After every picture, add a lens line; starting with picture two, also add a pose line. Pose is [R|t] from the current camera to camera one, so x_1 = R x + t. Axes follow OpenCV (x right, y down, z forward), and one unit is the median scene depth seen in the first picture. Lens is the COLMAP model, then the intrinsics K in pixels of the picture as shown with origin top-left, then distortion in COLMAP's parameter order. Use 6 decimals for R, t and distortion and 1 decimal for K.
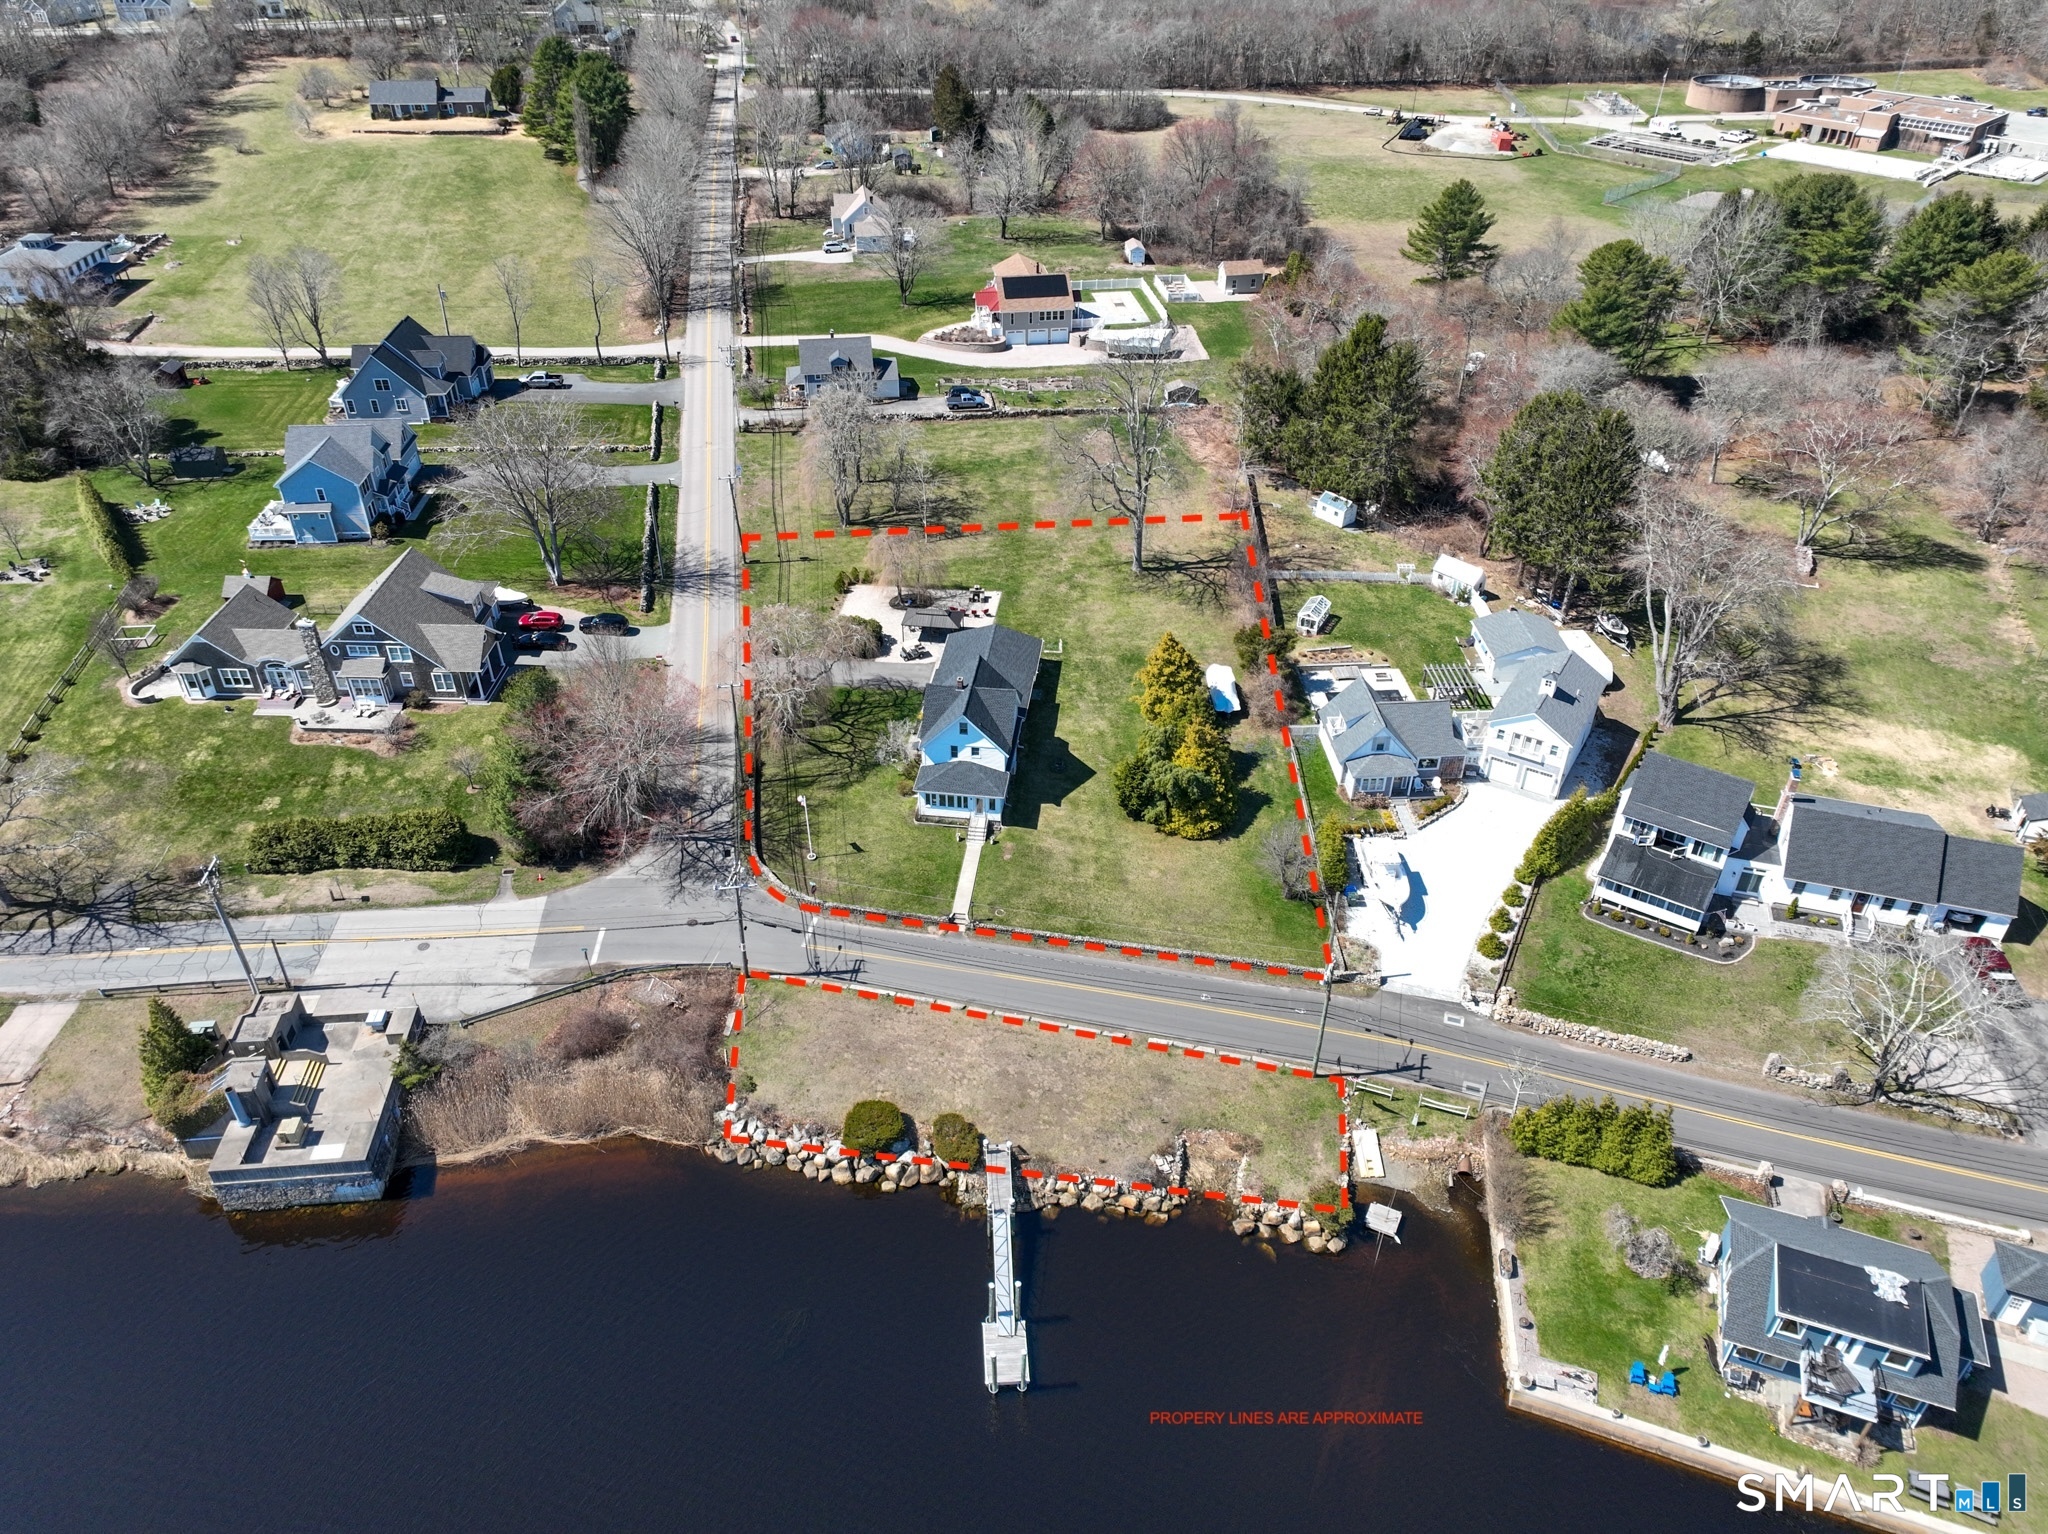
lens RADIAL K [[1433.2, 0, 1024.7], [0, 1433.2, 759.8], [0, 0, 1]] dist [-0.005390, 0.018010]
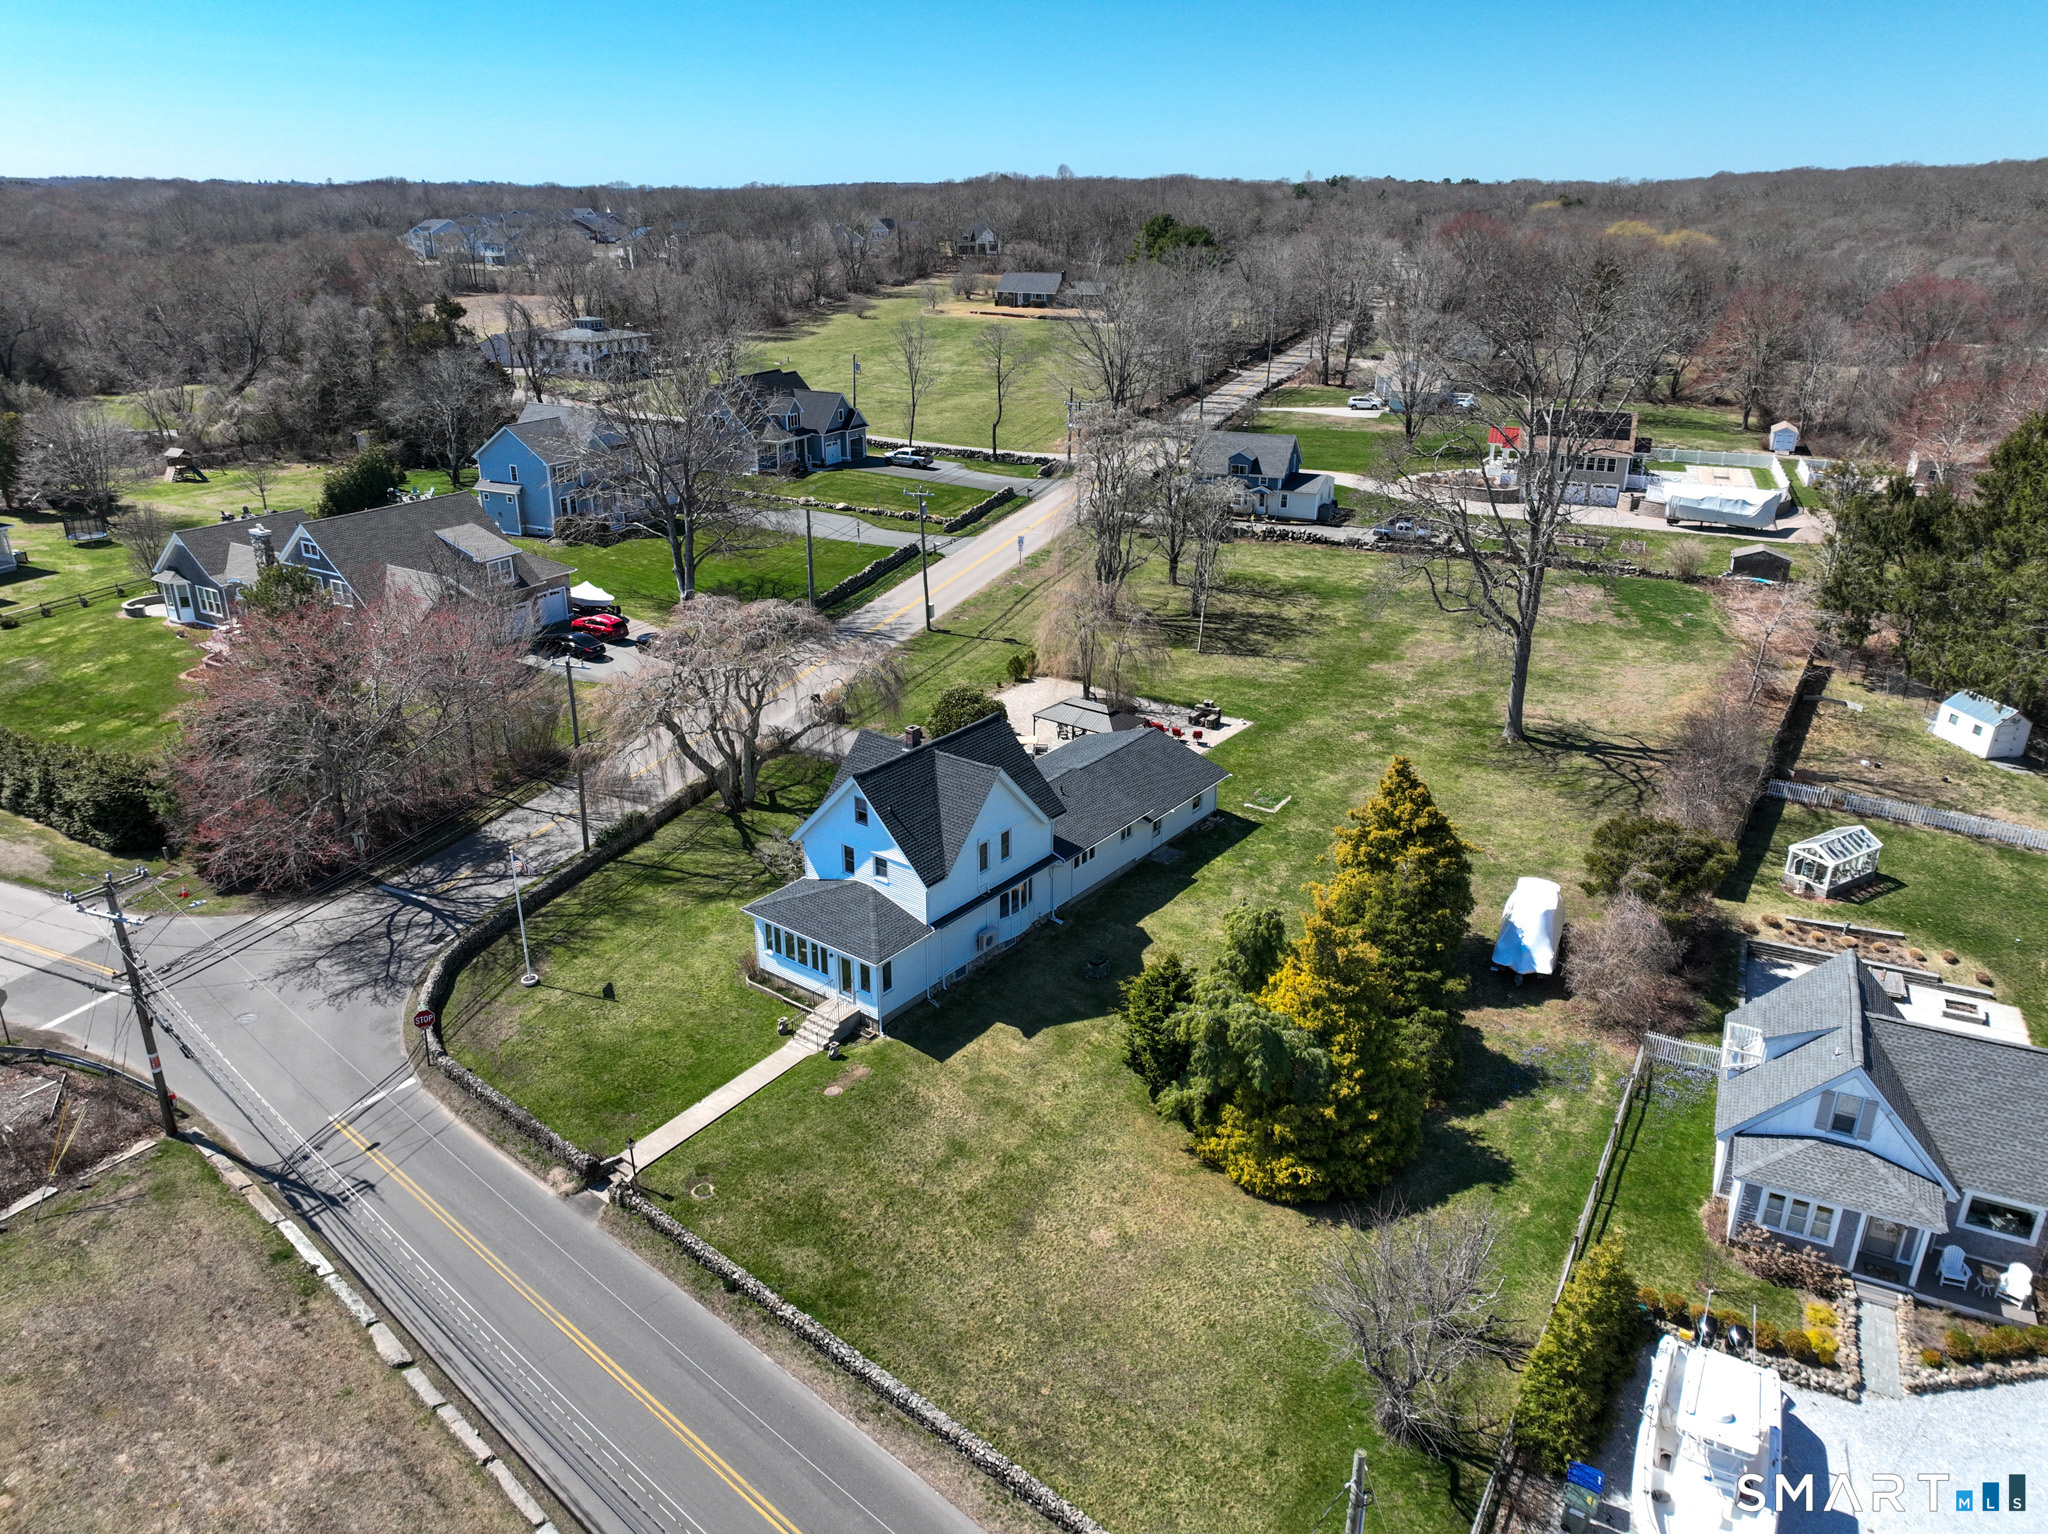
lens RADIAL K [[1433.2, 0, 1030.2], [0, 1433.2, 771.0], [0, 0, 1]] dist [-0.005390, 0.018010]
pose [[0.865430, 0.189273, -0.463904, 0.228254], [-0.291882, 0.943016, -0.159766, 0.025902], [0.407229, 0.273671, 0.871360, 0.590754]]
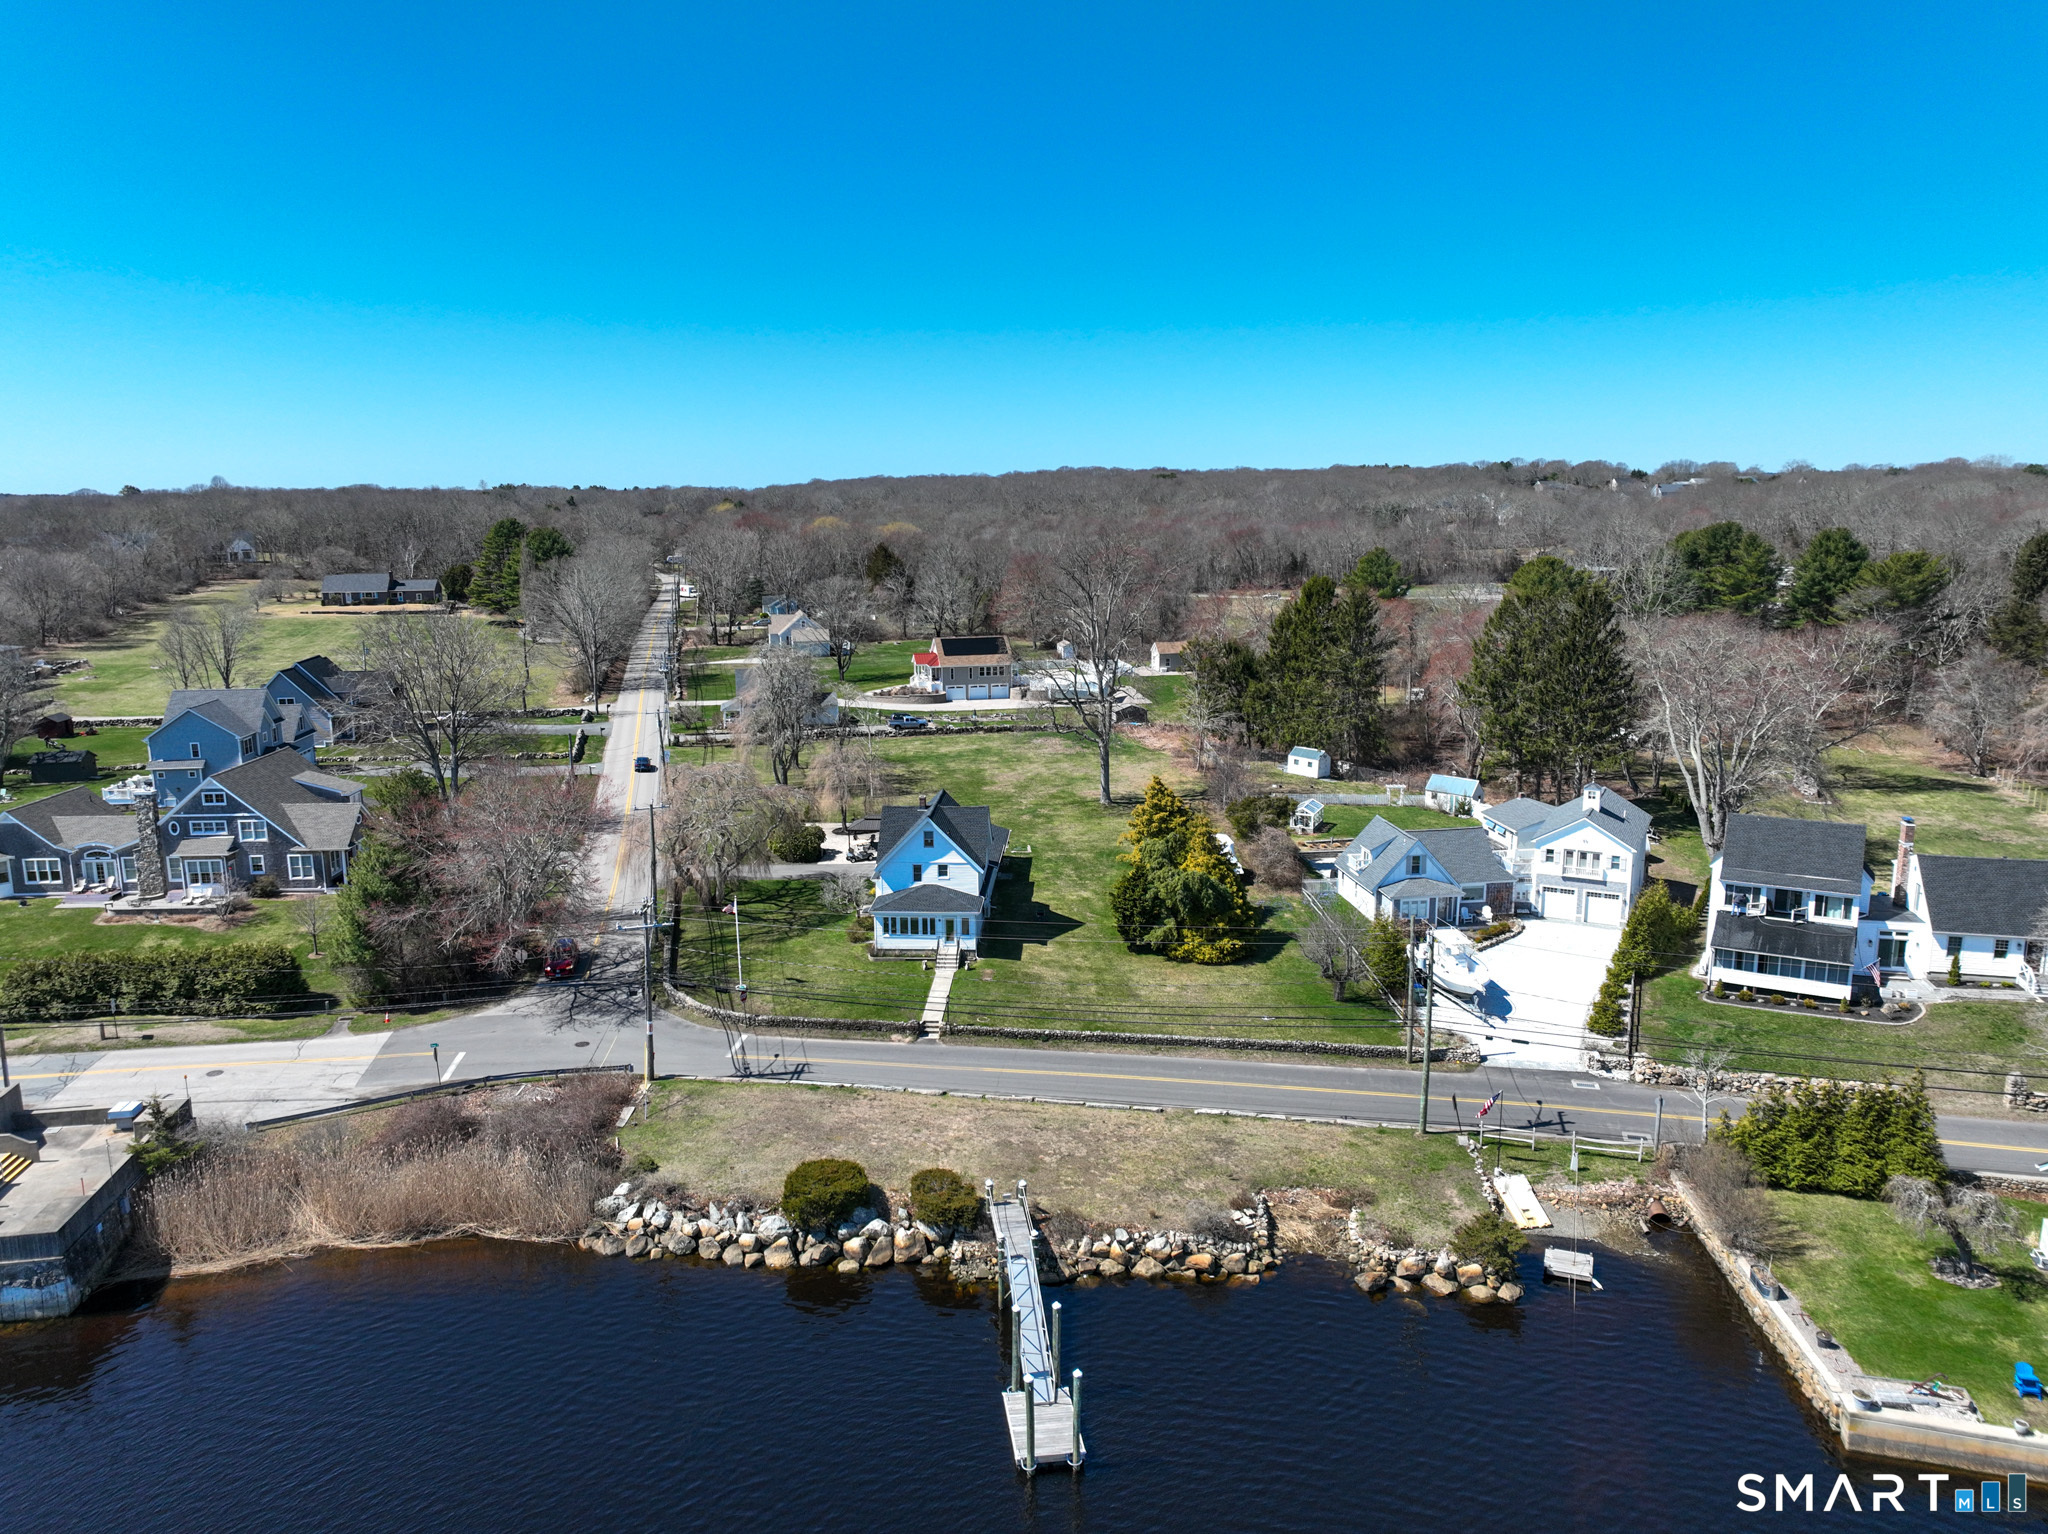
lens RADIAL K [[1433.2, 0, 1023.2], [0, 1433.2, 766.5], [0, 0, 1]] dist [-0.005390, 0.018010]
pose [[0.997861, -0.022708, 0.061307, -0.037678], [0.046184, 0.908567, -0.415179, 0.288258], [-0.046274, 0.417122, 0.907672, 0.215974]]
